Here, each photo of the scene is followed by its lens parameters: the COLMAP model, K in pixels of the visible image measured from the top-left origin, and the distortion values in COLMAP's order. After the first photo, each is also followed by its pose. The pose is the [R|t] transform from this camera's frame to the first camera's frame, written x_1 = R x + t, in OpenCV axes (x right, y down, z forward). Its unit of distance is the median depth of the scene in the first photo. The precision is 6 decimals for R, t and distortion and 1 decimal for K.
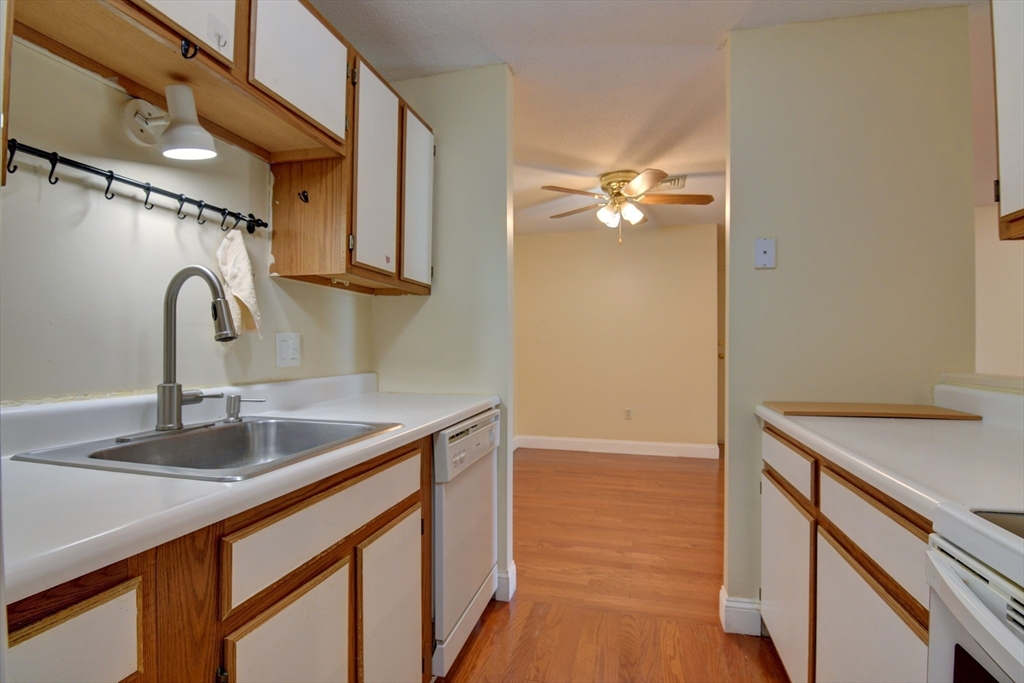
lens RADIAL K [[500.2, 0, 511.3], [0, 500.2, 342.6], [0, 0, 1]] dist [-0.005728, -0.010430]
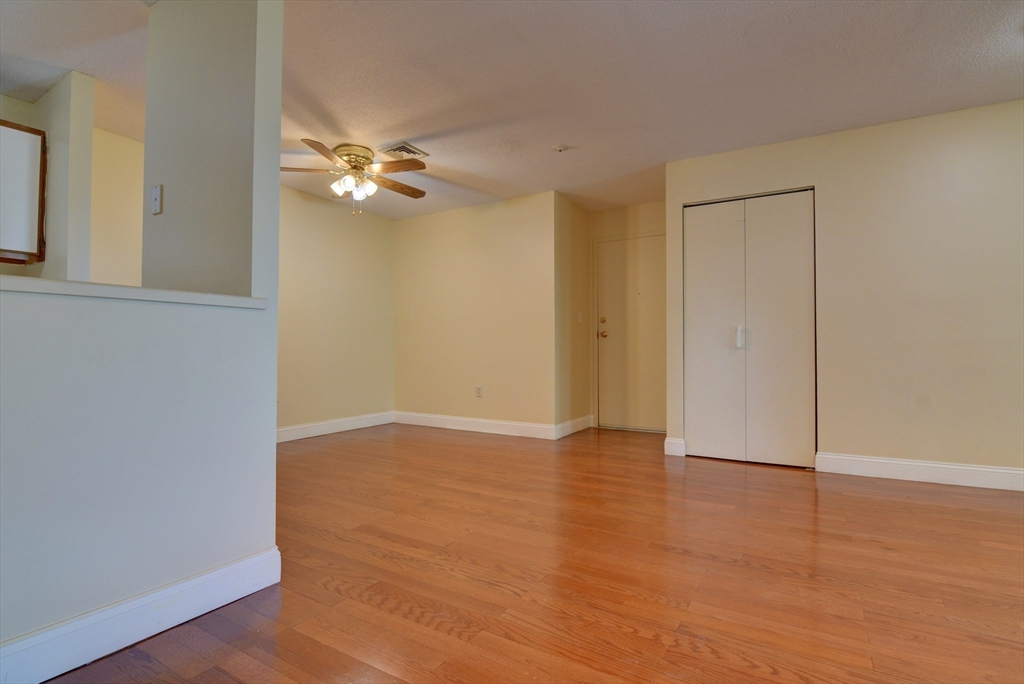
lens RADIAL K [[500.2, 0, 511.3], [0, 500.2, 343.1], [0, 0, 1]] dist [-0.005728, -0.010430]
pose [[0.955581, -0.008703, -0.294601, 2.076895], [0.006356, 0.999940, -0.008922, 0.200259], [0.294661, 0.006653, 0.955579, 0.249091]]
